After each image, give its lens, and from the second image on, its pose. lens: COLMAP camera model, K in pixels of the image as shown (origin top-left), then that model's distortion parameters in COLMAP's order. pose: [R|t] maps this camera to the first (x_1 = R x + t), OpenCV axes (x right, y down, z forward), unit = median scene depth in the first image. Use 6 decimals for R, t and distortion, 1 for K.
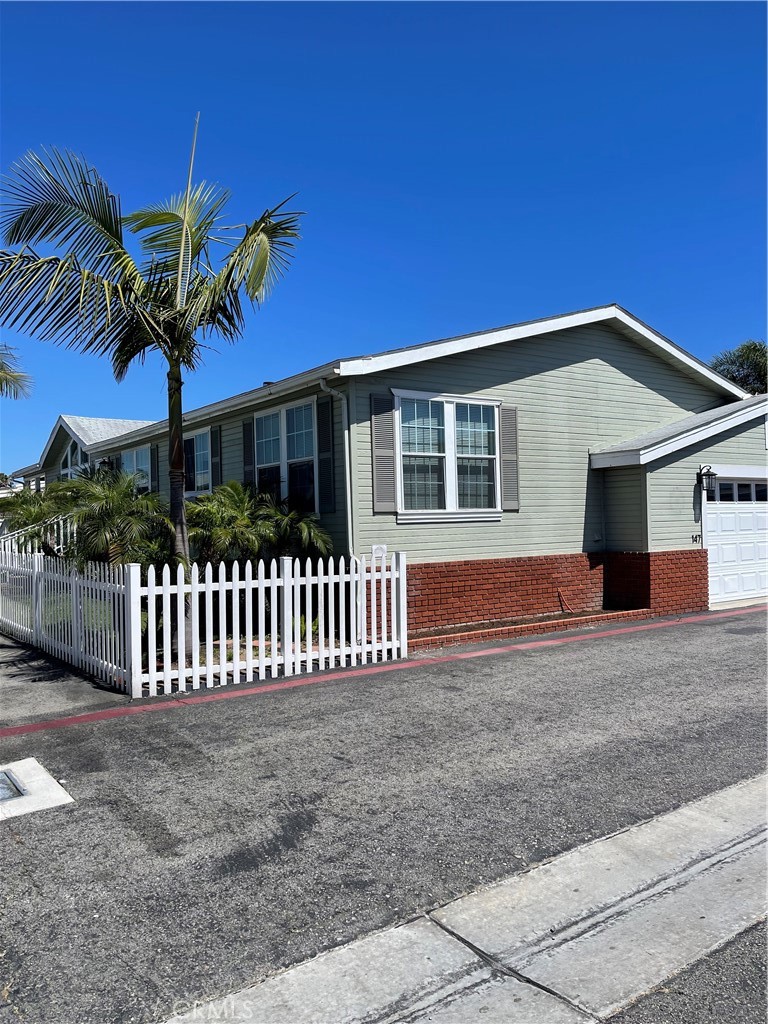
lens RADIAL K [[757.3, 0, 385.2], [0, 757.3, 514.1], [0, 0, 1]] dist [0.061426, -0.007374]
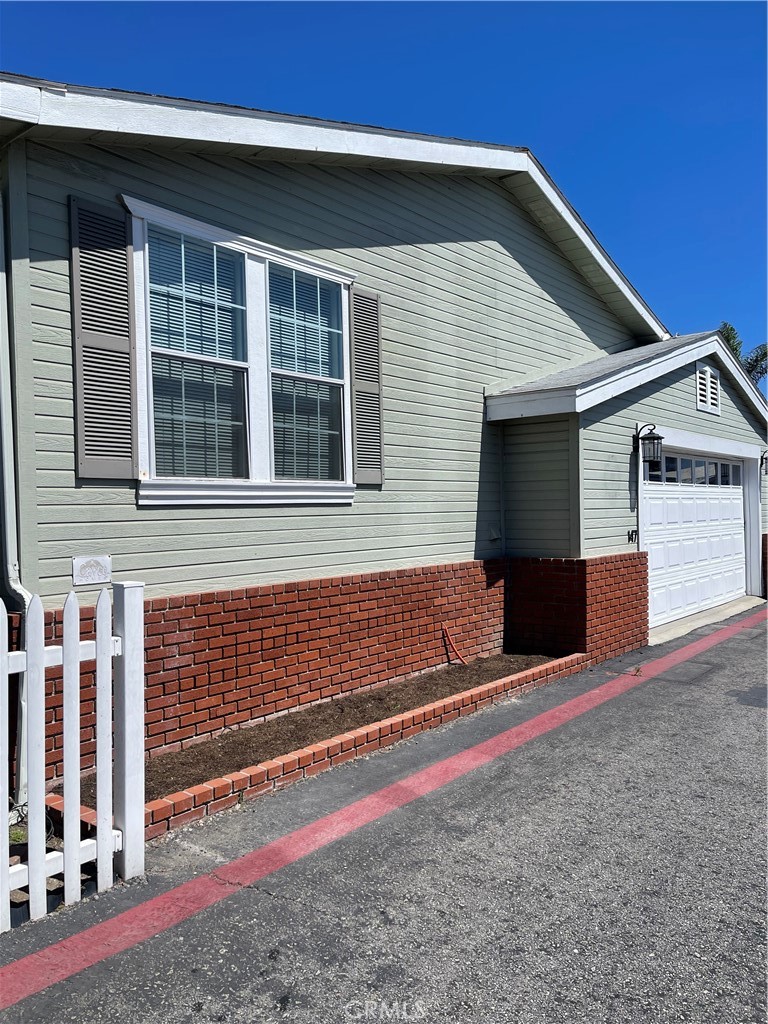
lens RADIAL K [[757.3, 0, 383.6], [0, 757.3, 514.8], [0, 0, 1]] dist [0.061426, -0.007374]
pose [[0.962088, 0.005396, 0.272685, 0.029393], [-0.008017, 0.999932, 0.008502, 0.011341], [-0.272621, -0.010366, 0.962066, 0.485552]]
